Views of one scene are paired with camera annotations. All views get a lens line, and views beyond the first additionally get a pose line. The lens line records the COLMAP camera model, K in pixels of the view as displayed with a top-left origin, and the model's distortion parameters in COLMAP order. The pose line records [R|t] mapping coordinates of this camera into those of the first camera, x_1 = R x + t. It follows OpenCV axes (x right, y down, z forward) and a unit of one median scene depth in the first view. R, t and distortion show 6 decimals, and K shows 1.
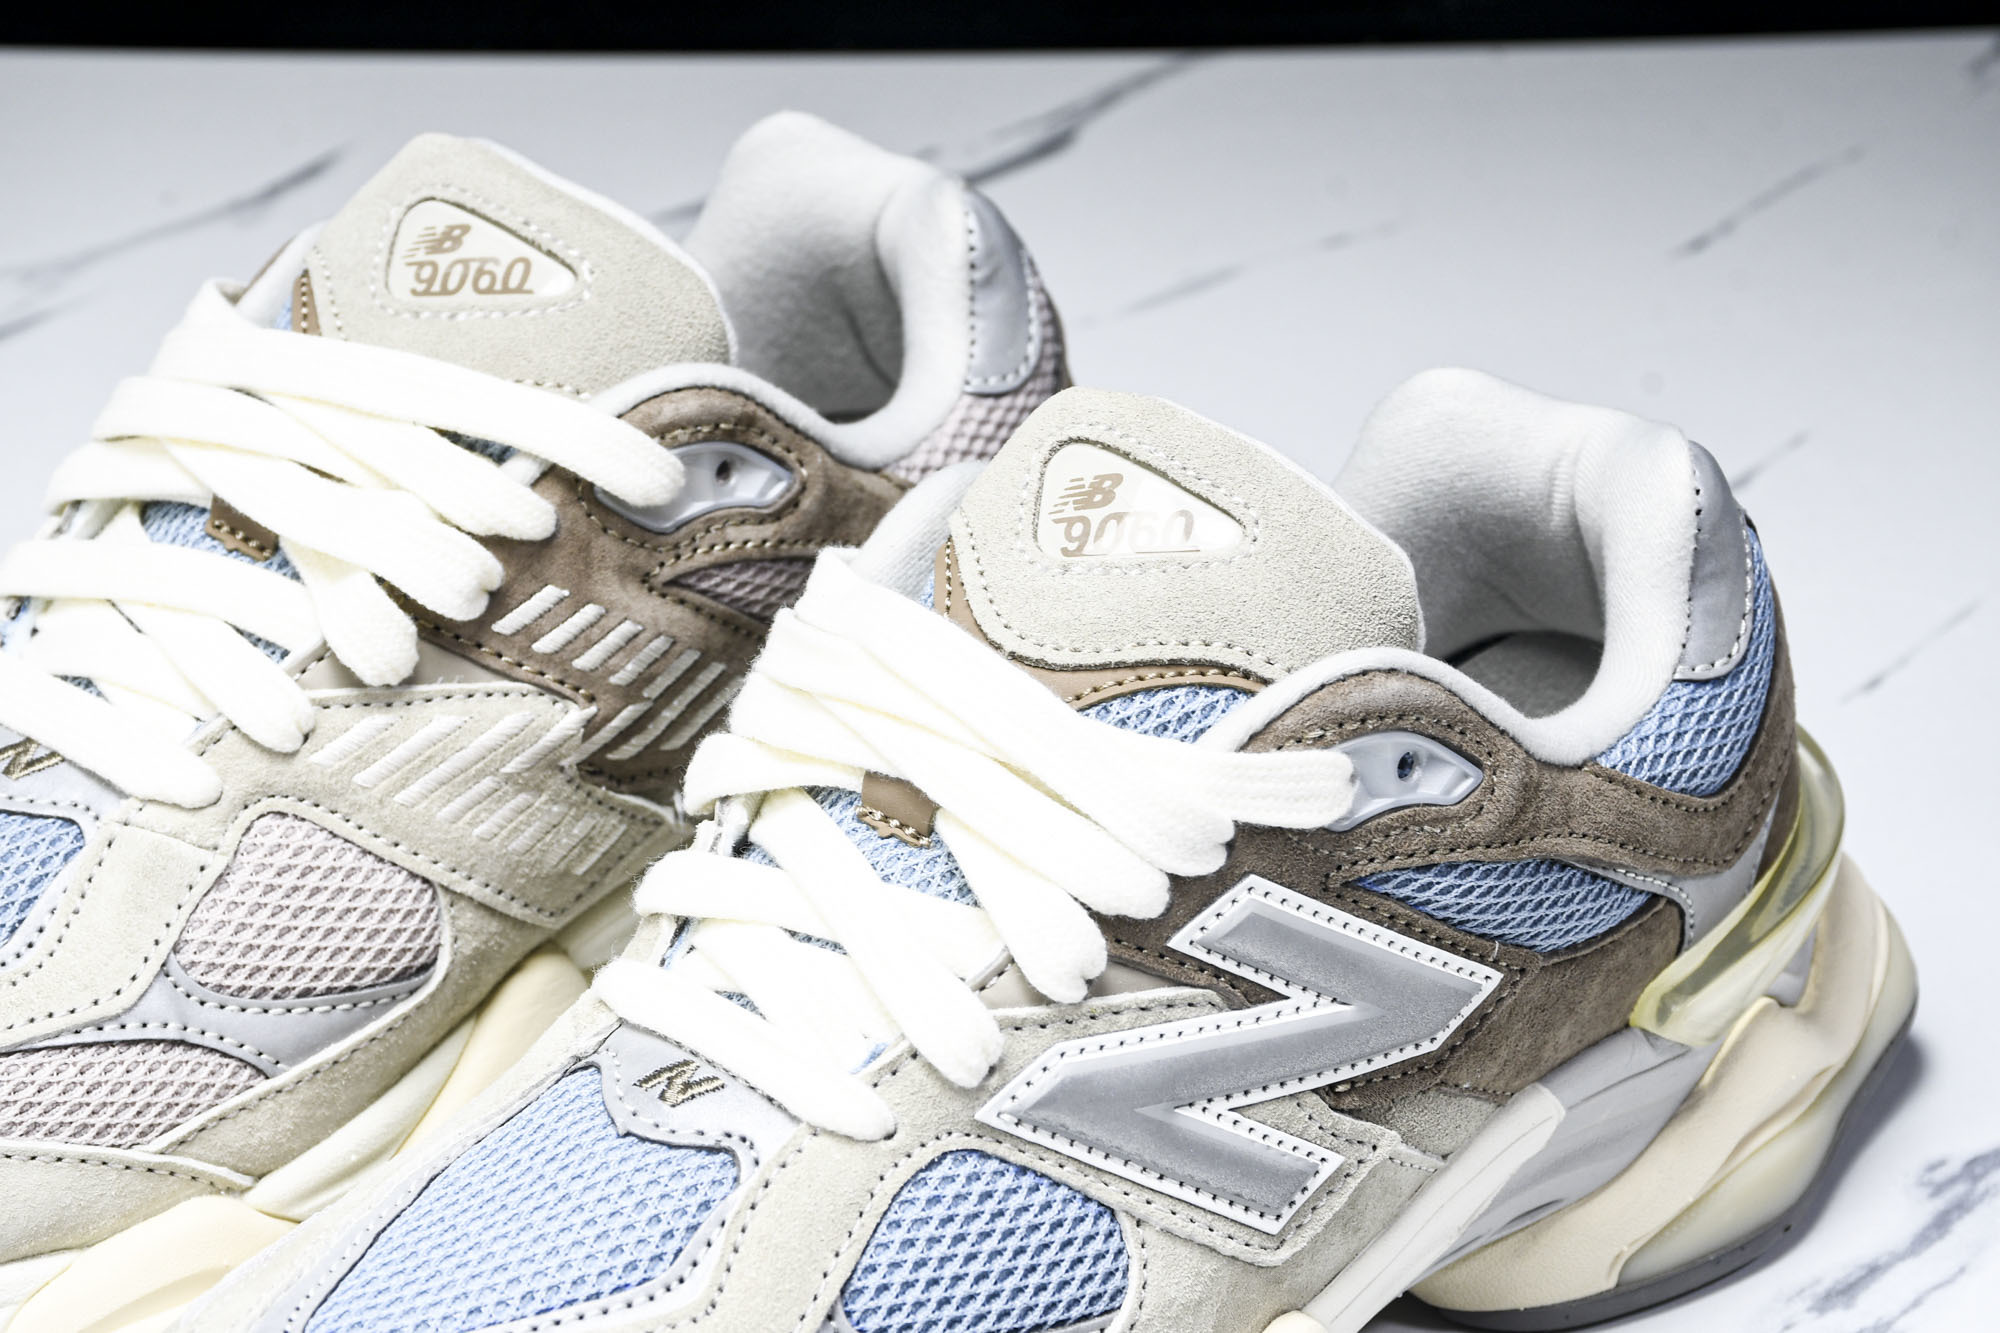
lens RADIAL K [[5381.5, 0, 1000.0], [0, 5381.5, 666.5], [0, 0, 1]] dist [0.583887, 0.323539]
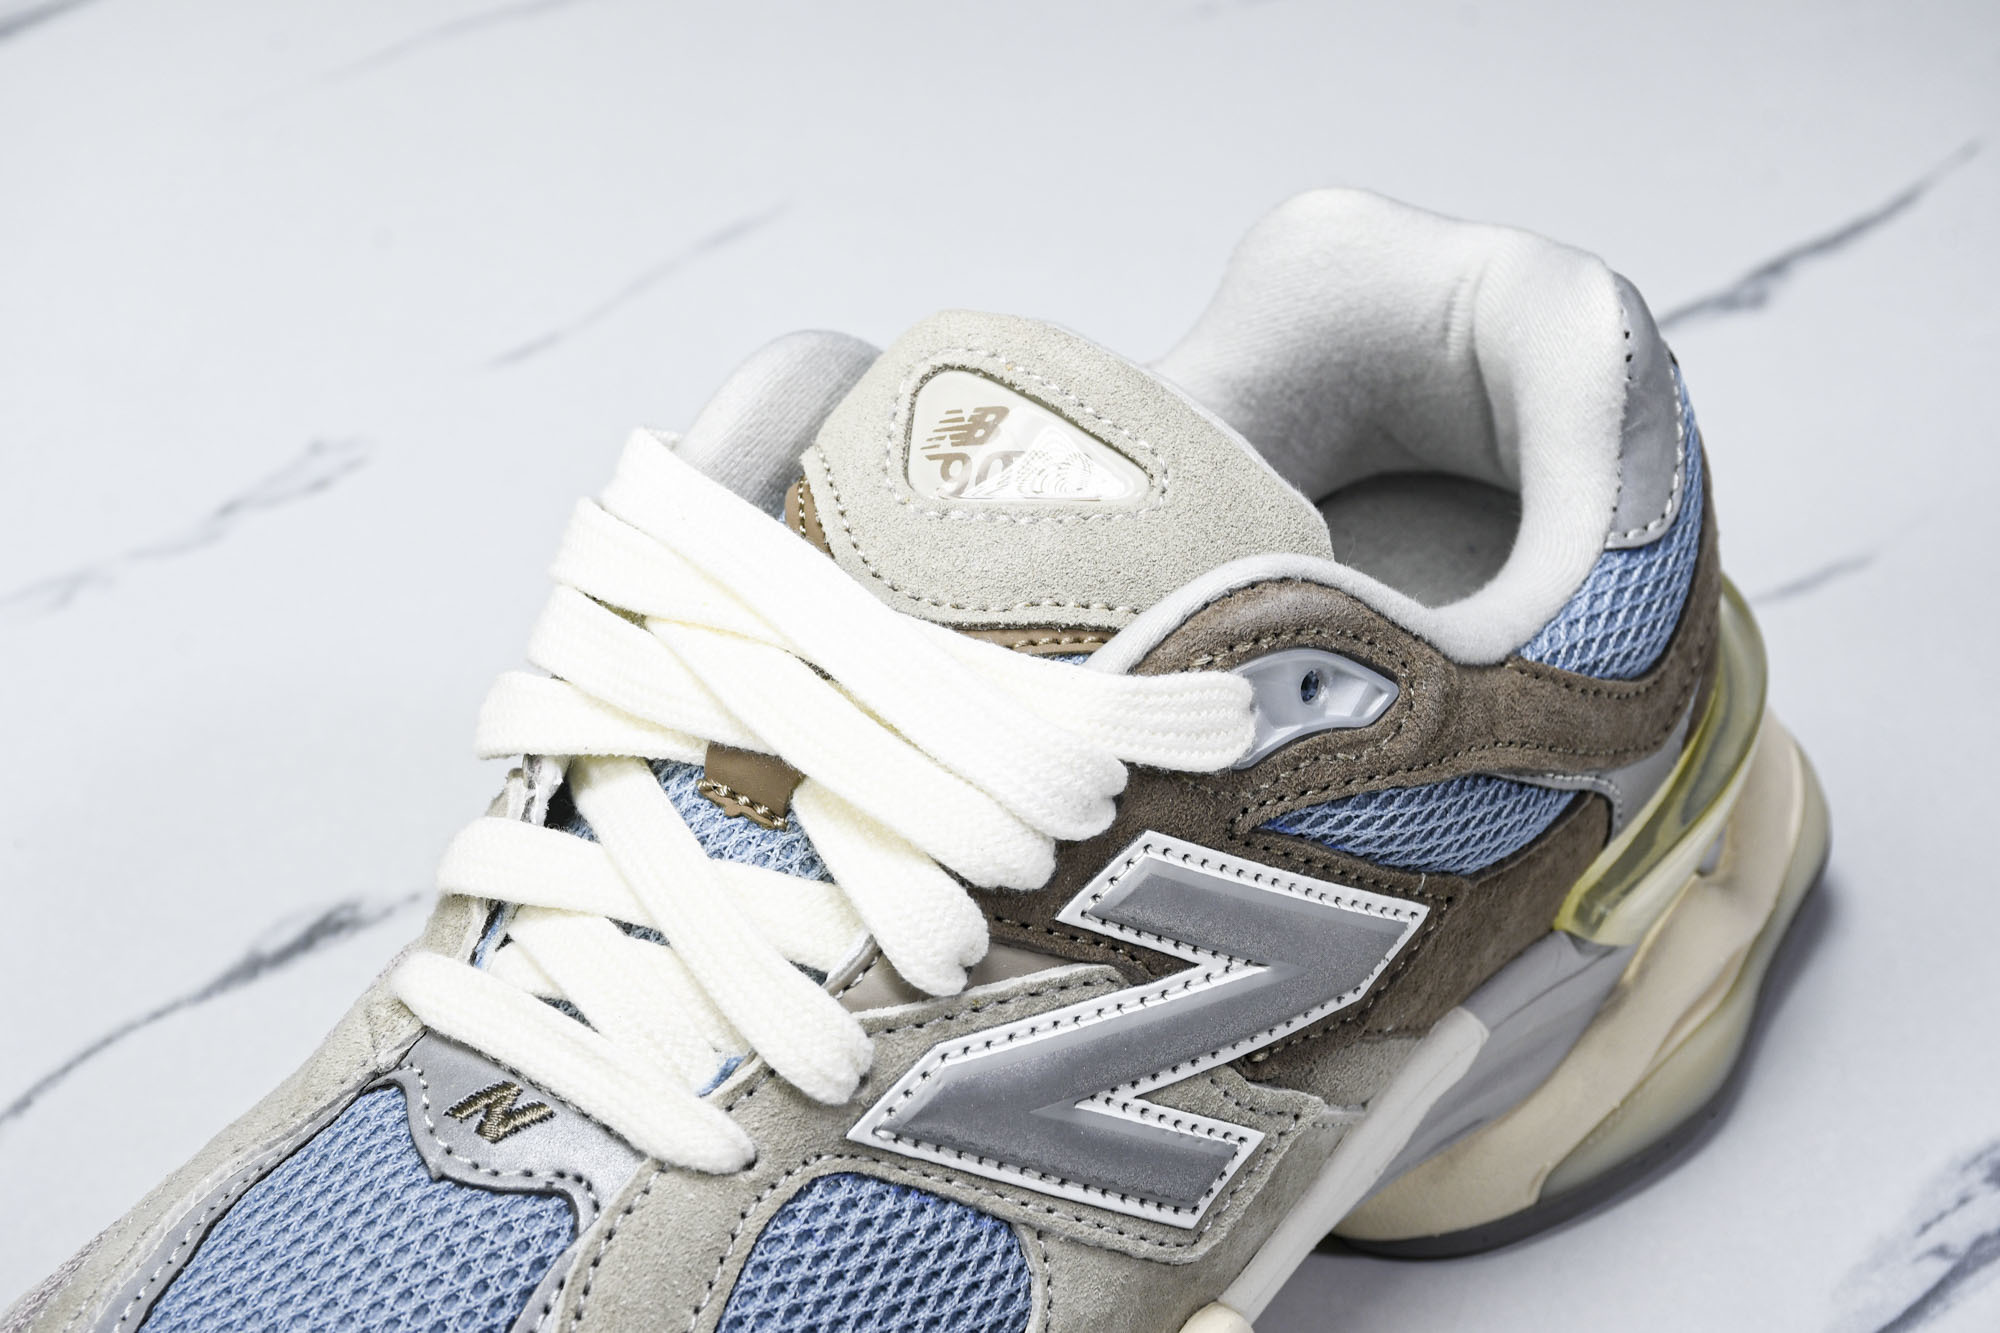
lens RADIAL K [[4787.4, 0, 1000.0], [0, 4787.4, 666.5], [0, 0, 1]] dist [0.256820, 0.348448]
pose [[0.996922, -0.057652, 0.053139, -0.016402], [0.053138, 0.995151, 0.082772, -0.052137], [-0.057653, -0.079694, 0.995151, 0.239476]]
